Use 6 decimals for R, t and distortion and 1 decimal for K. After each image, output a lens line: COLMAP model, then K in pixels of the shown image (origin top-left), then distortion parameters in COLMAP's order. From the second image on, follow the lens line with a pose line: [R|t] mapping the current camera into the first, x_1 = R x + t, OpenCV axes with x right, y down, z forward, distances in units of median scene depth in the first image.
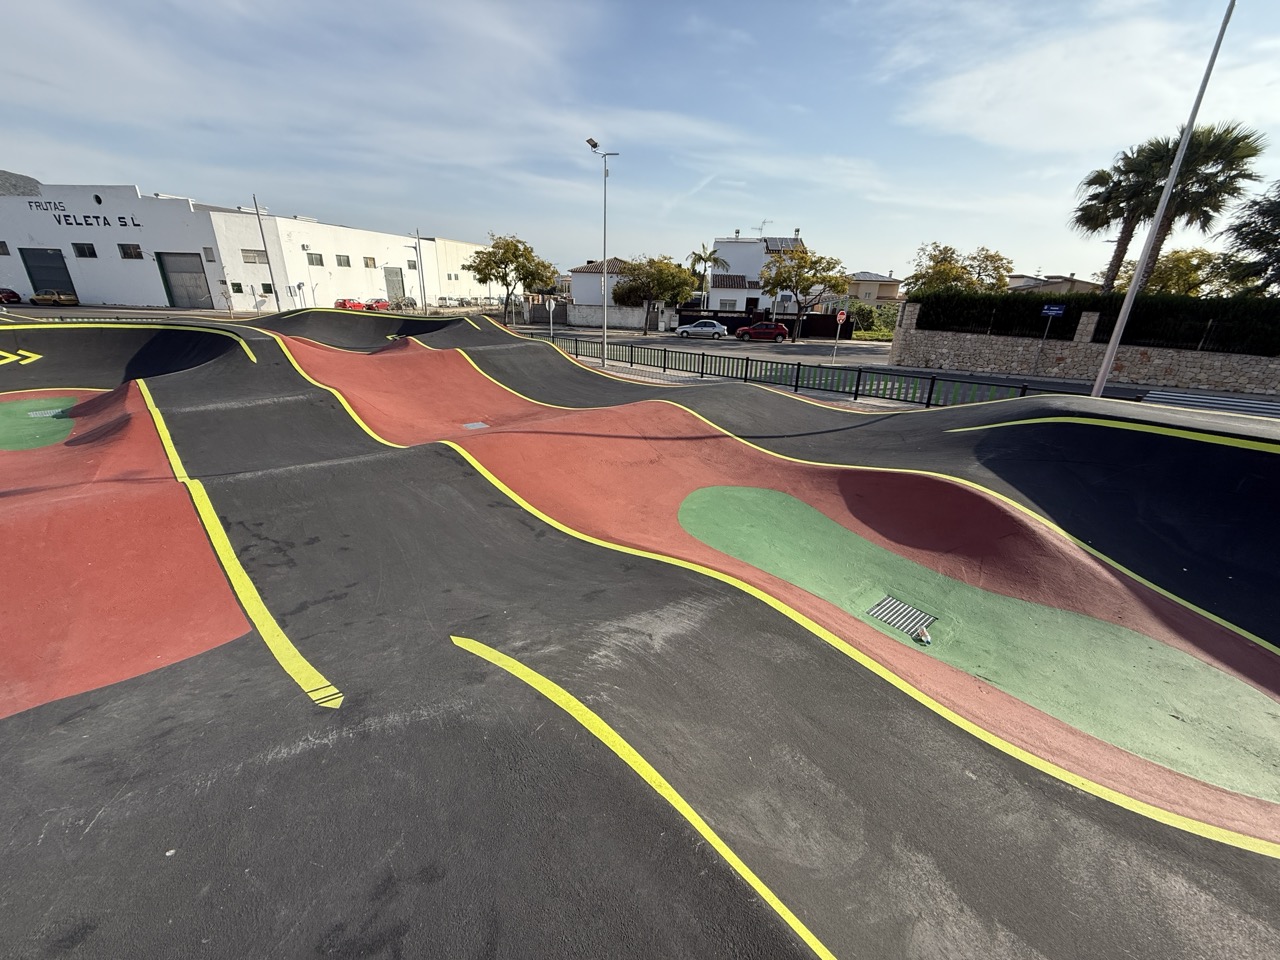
lens RADIAL K [[508.5, 0, 635.5], [0, 508.5, 479.5], [0, 0, 1]] dist [-0.000351, 0.000047]
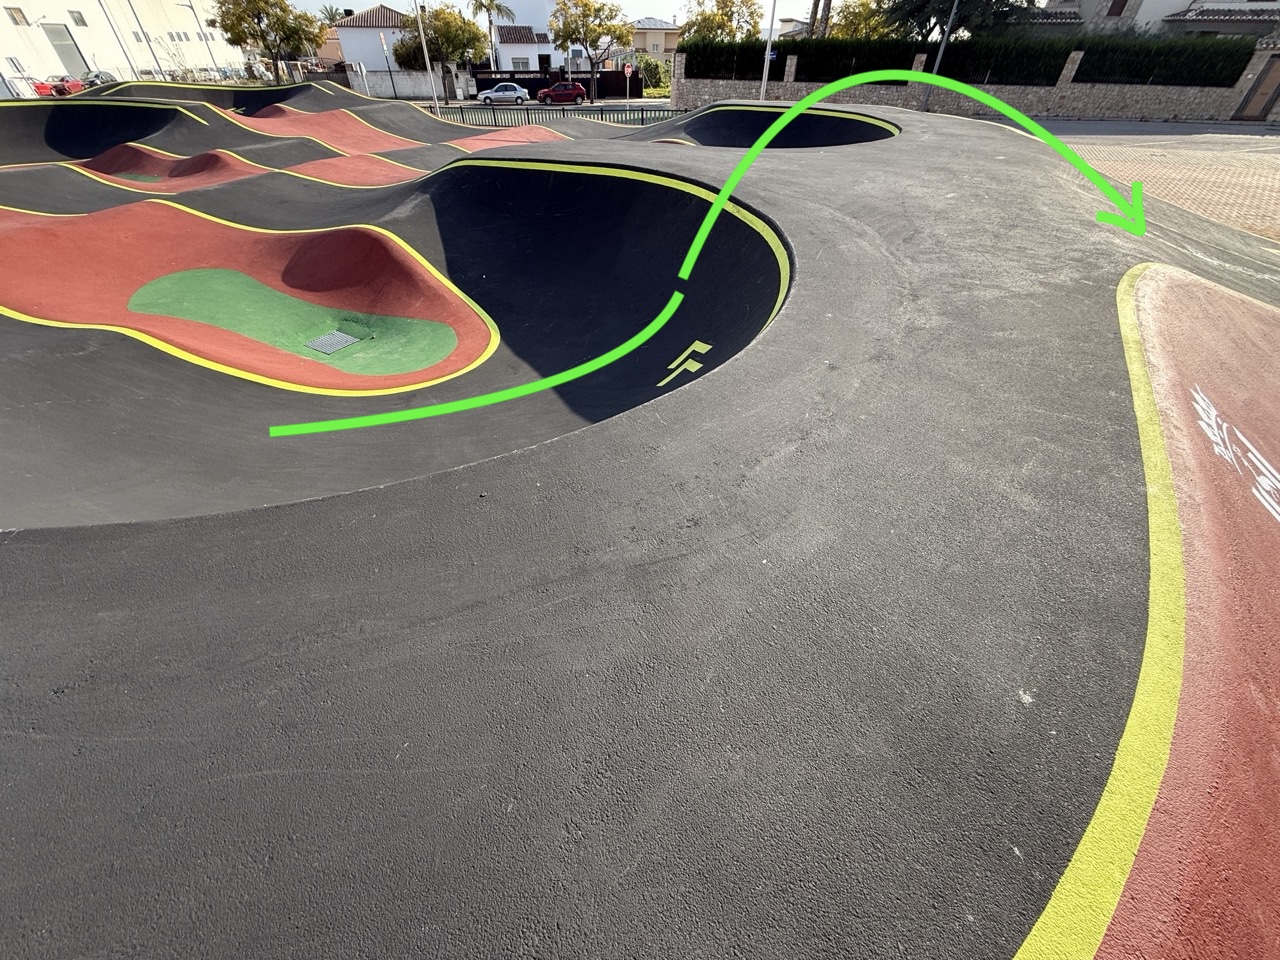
lens RADIAL K [[508.5, 0, 635.5], [0, 508.5, 479.5], [0, 0, 1]] dist [-0.000351, 0.000047]
pose [[0.932497, -0.253581, 0.257190, -0.074757], [0.150204, 0.919858, 0.362353, 0.078287], [-0.328464, -0.299262, 0.895854, -0.209521]]
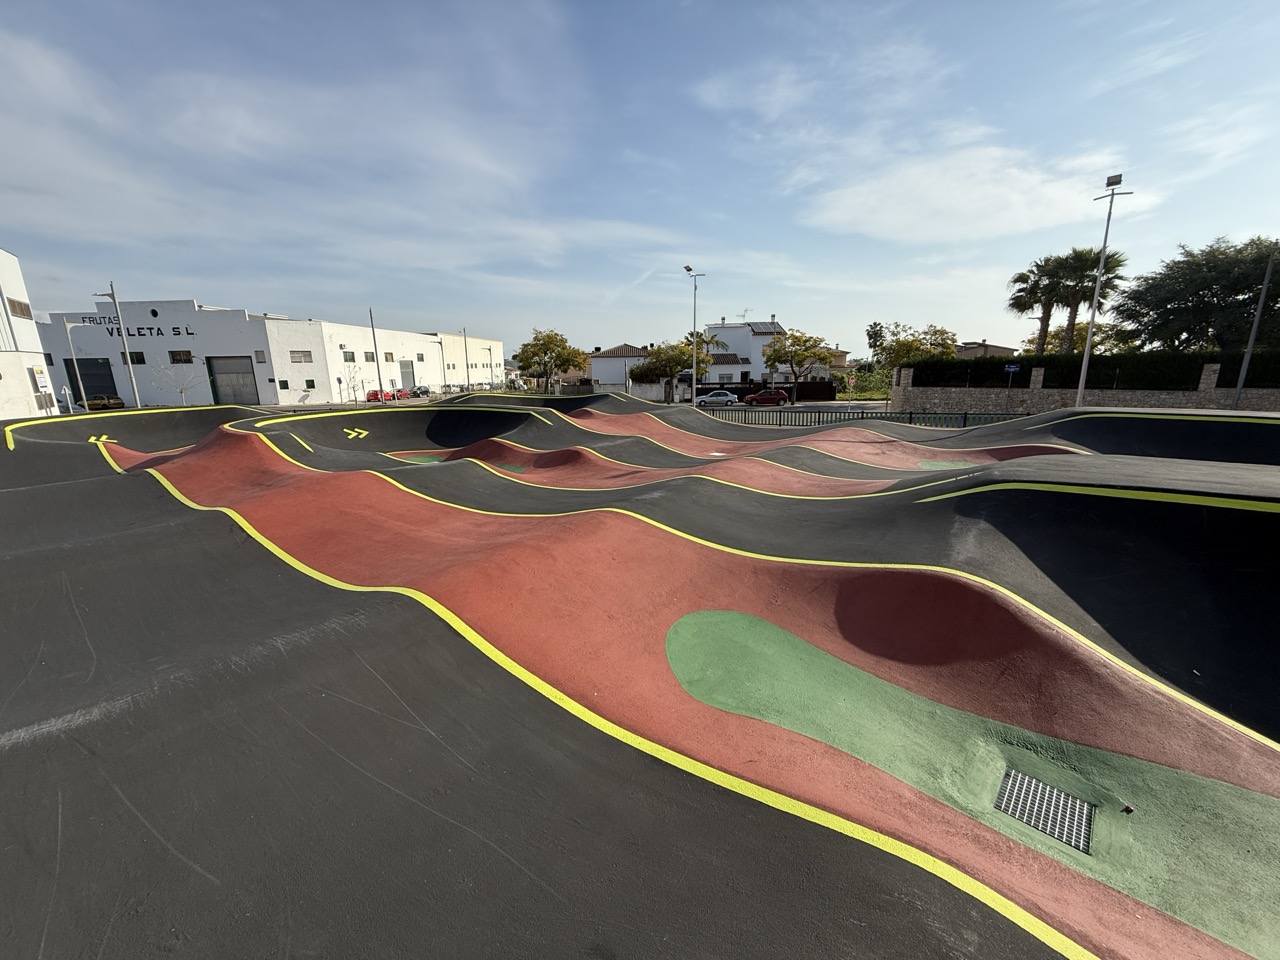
lens RADIAL K [[508.5, 0, 635.5], [0, 508.5, 479.5], [0, 0, 1]] dist [-0.000351, 0.000047]
pose [[0.993277, -0.066967, 0.094427, -0.171189], [0.079857, 0.986912, -0.140097, 0.039949], [-0.083809, 0.146696, 0.985625, -0.118534]]
